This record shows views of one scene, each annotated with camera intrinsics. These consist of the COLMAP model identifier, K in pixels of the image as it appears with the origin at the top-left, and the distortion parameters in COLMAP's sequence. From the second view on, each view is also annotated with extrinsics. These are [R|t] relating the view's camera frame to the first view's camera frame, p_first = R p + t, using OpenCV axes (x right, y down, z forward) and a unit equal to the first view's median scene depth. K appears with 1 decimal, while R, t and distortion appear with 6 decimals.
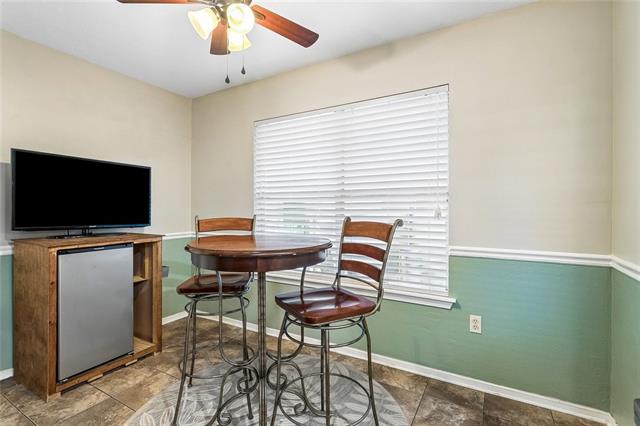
lens RADIAL K [[303.2, 0, 319.9], [0, 303.2, 211.8], [0, 0, 1]] dist [0.000310, 0.000039]
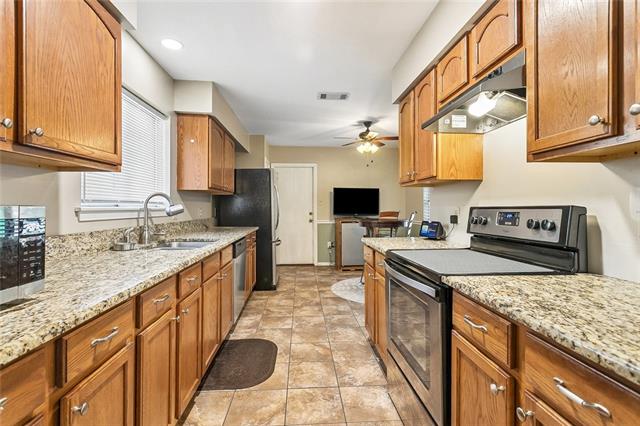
lens RADIAL K [[303.2, 0, 320.1], [0, 303.2, 209.3], [0, 0, 1]] dist [0.000310, 0.000039]
pose [[0.571537, 0.003967, -0.820566, 1.352108], [-0.009050, 0.999958, -0.001469, 0.013387], [0.820526, 0.008265, 0.571549, -0.815499]]
